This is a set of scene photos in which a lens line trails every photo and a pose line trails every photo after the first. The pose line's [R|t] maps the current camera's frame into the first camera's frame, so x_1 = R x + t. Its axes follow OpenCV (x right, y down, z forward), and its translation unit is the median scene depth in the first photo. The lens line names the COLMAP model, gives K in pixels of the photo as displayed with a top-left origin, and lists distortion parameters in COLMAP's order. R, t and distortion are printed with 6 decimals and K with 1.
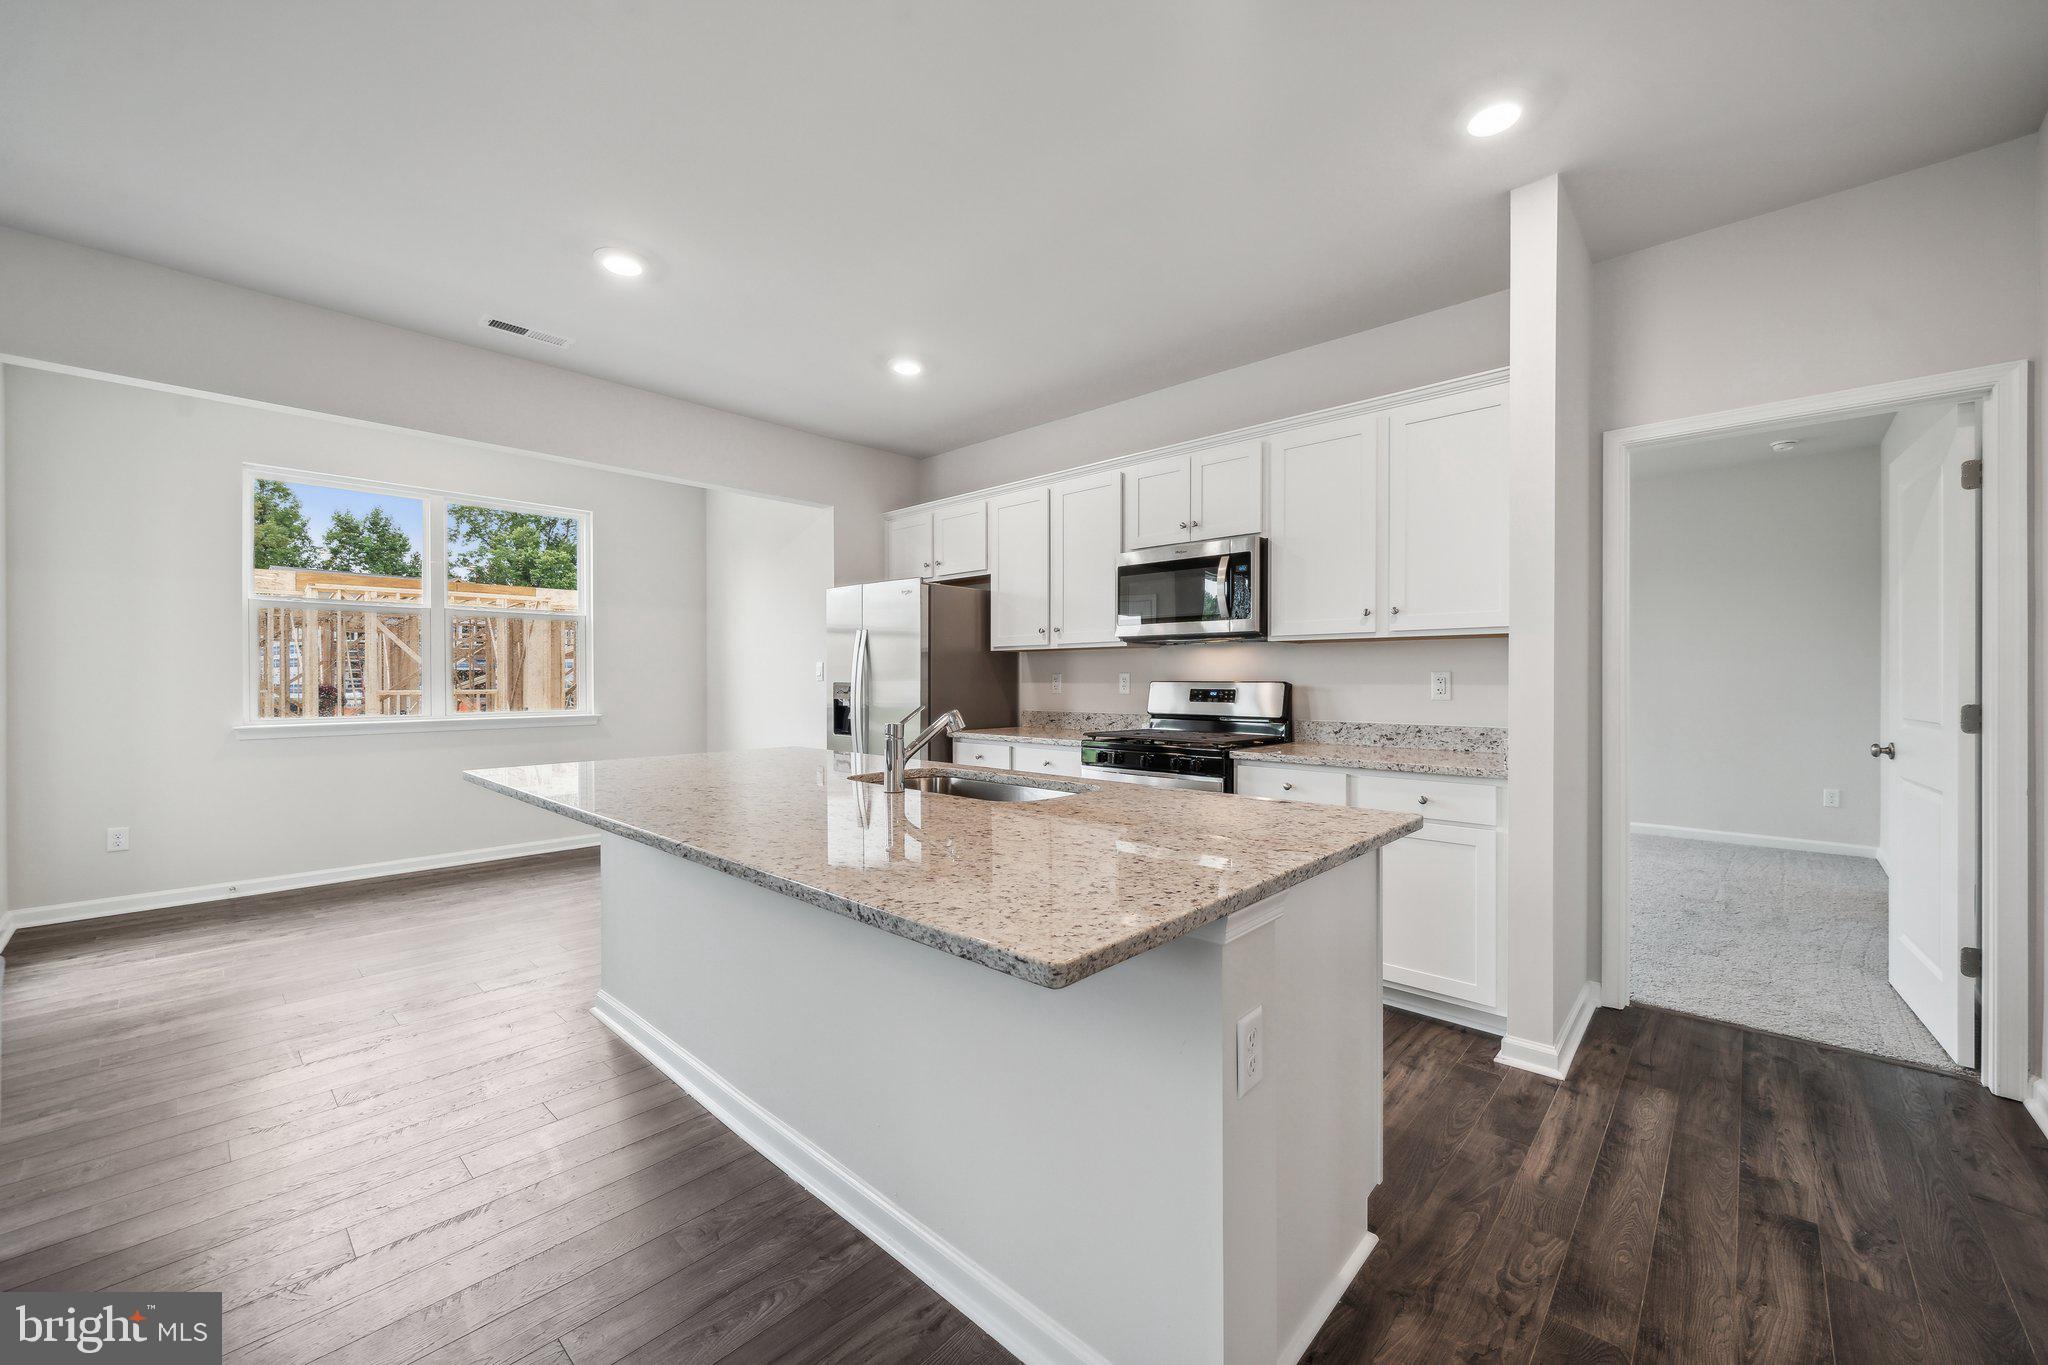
lens RADIAL K [[789.0, 0, 1039.3], [0, 789.0, 686.0], [0, 0, 1]] dist [-0.008886, -0.000238]
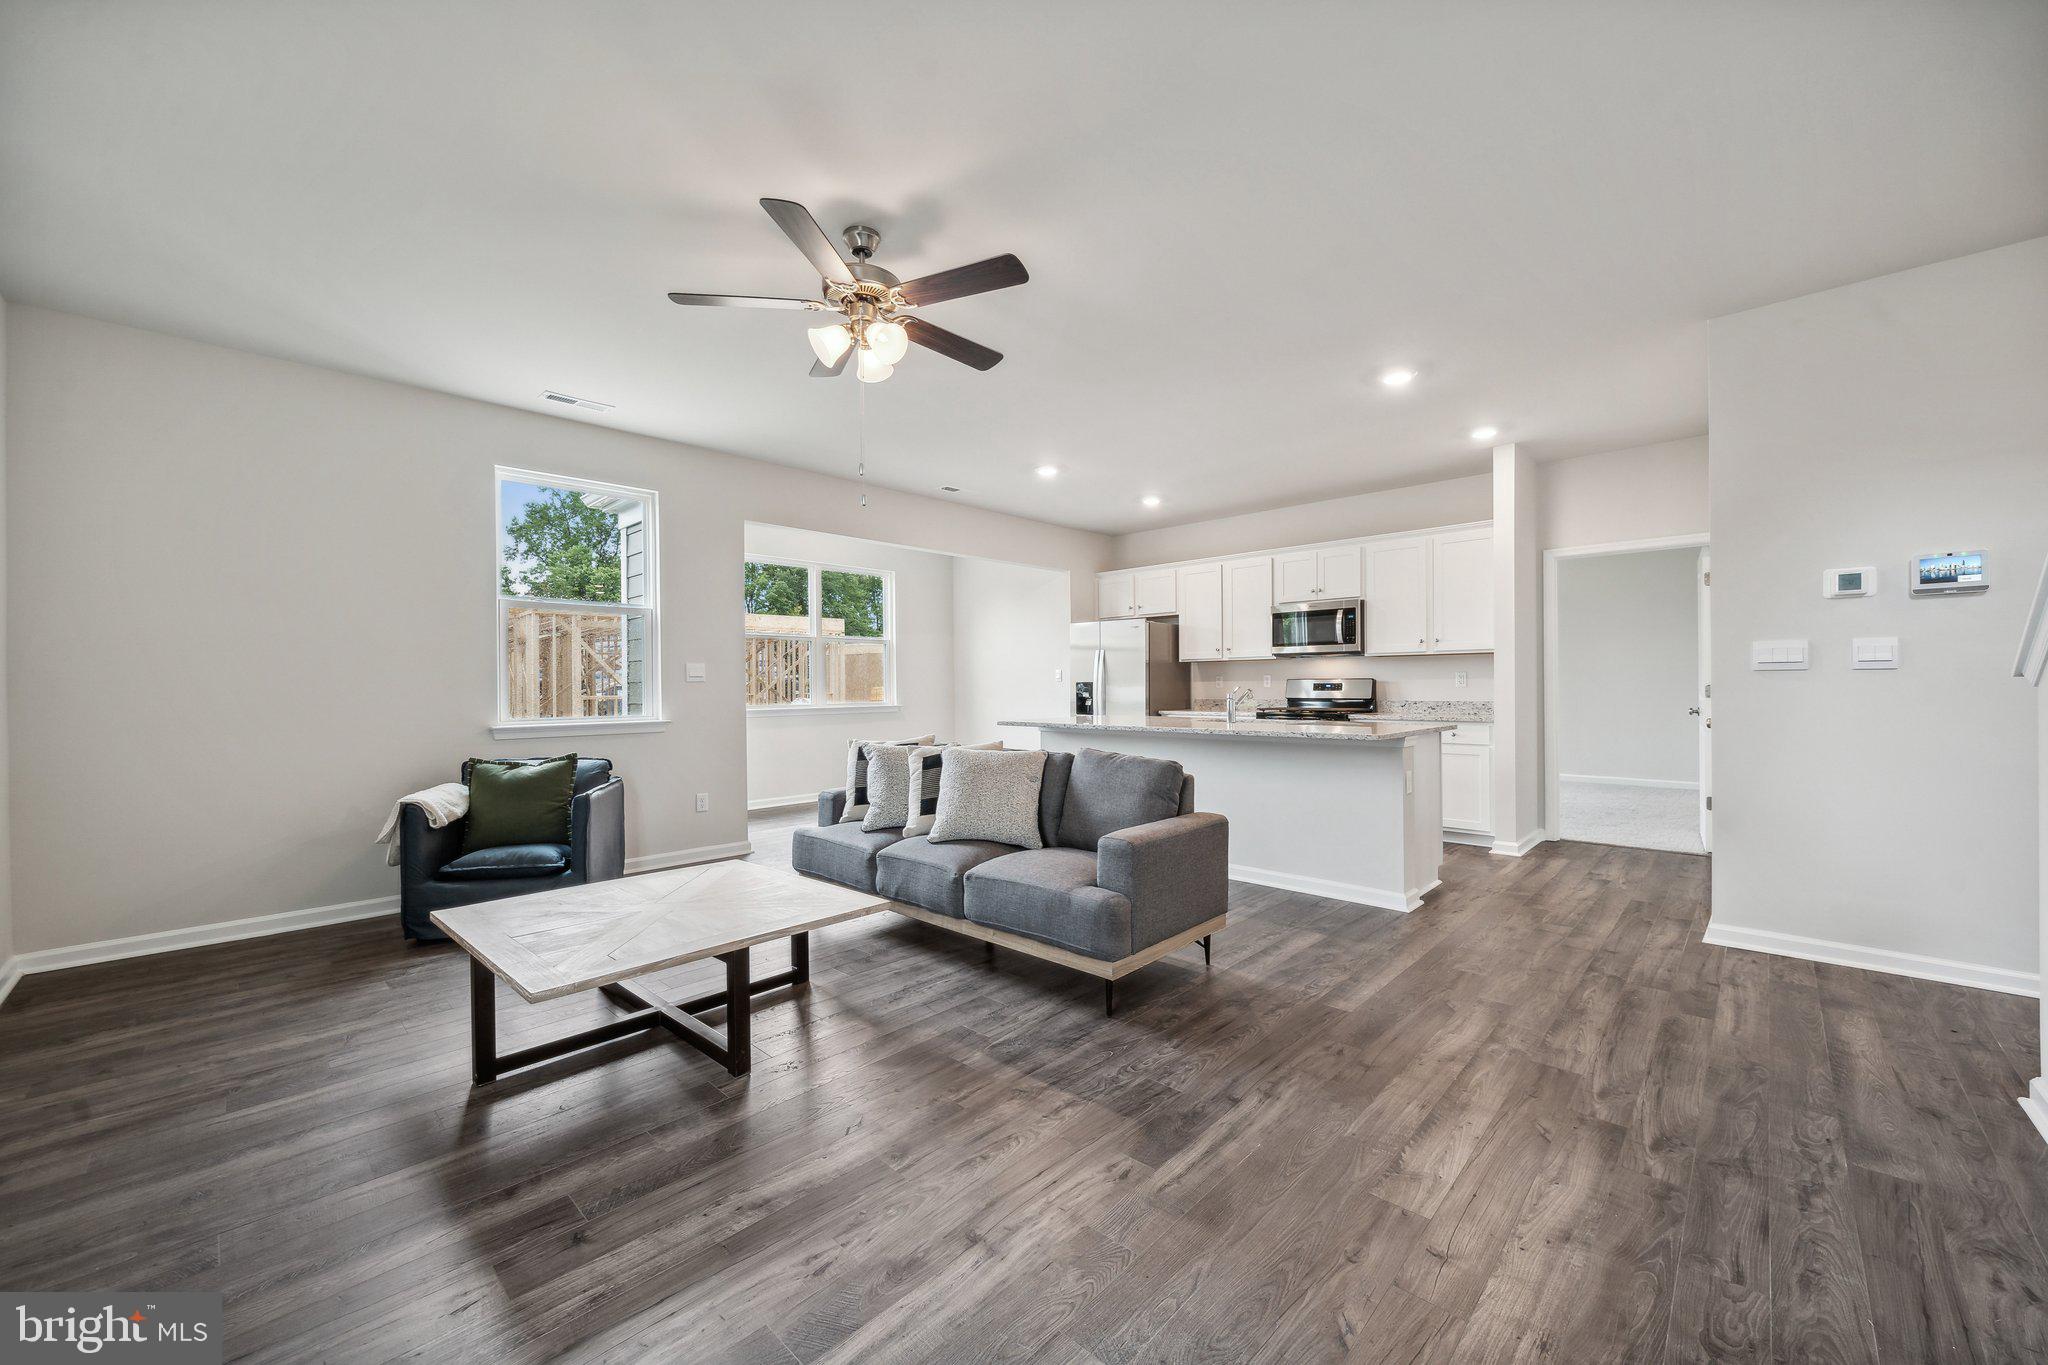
lens RADIAL K [[789.0, 0, 1023.7], [0, 789.0, 687.7], [0, 0, 1]] dist [-0.008886, -0.000238]
pose [[0.999632, -0.003575, -0.026893, -0.350465], [0.003346, 0.999958, -0.008546, 0.022690], [0.026922, 0.008453, 0.999602, -0.658438]]
